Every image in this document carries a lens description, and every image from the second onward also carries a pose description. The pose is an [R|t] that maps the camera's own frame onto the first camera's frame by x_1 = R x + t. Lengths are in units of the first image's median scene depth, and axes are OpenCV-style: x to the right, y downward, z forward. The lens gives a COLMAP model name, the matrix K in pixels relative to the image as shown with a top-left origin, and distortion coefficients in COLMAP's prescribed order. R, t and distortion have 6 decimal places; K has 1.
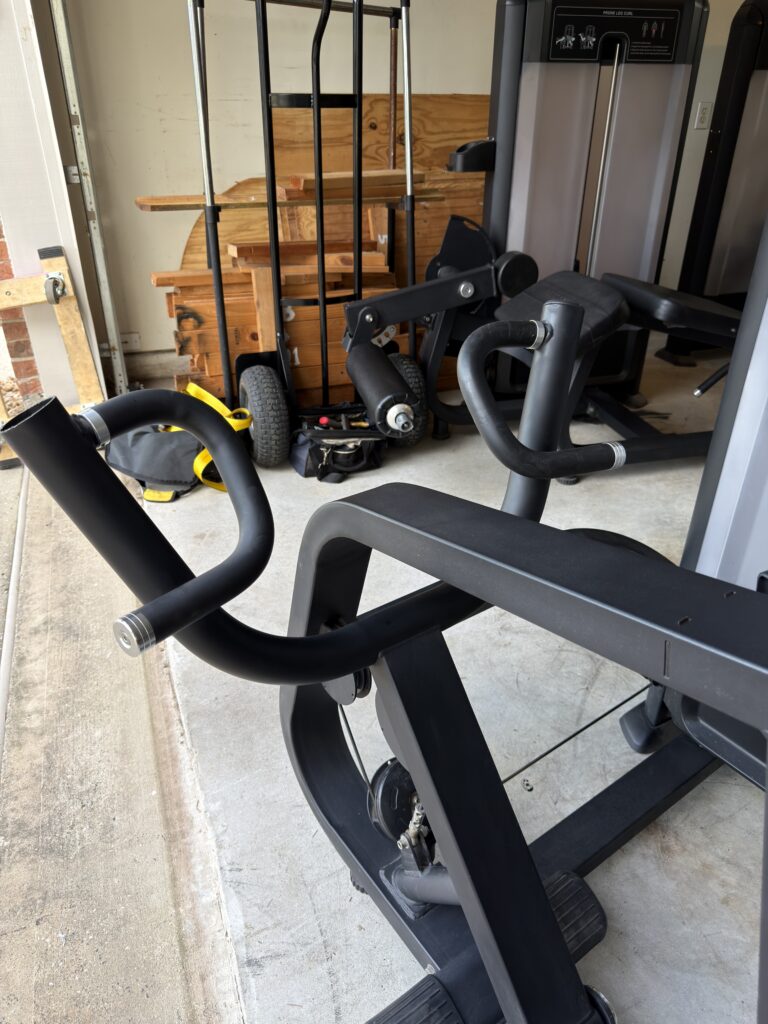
lens RADIAL K [[728.7, 0, 382.5], [0, 728.7, 517.1], [0, 0, 1]] dist [0.067020, -0.109288]
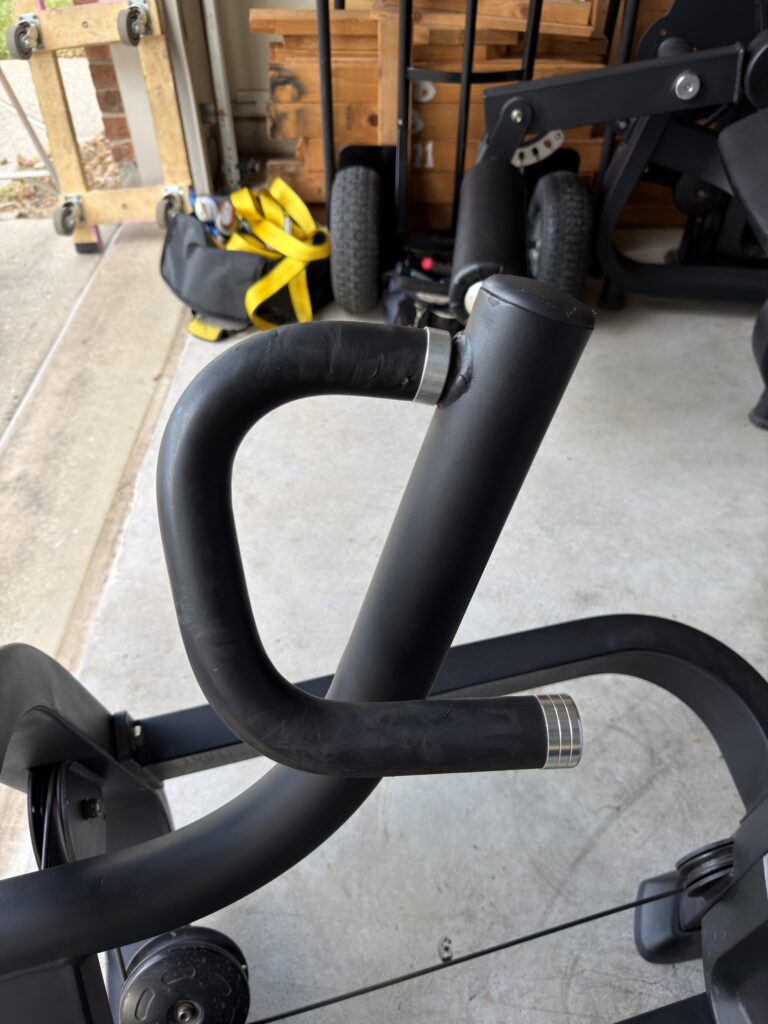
lens RADIAL K [[730.3, 0, 382.3], [0, 730.3, 517.0], [0, 0, 1]] dist [-0.005577, -0.003208]
pose [[0.934964, 0.257244, -0.244268, 0.114510], [-0.175421, 0.933770, 0.311930, -0.114452], [0.308333, -0.248793, 0.918168, 0.264859]]
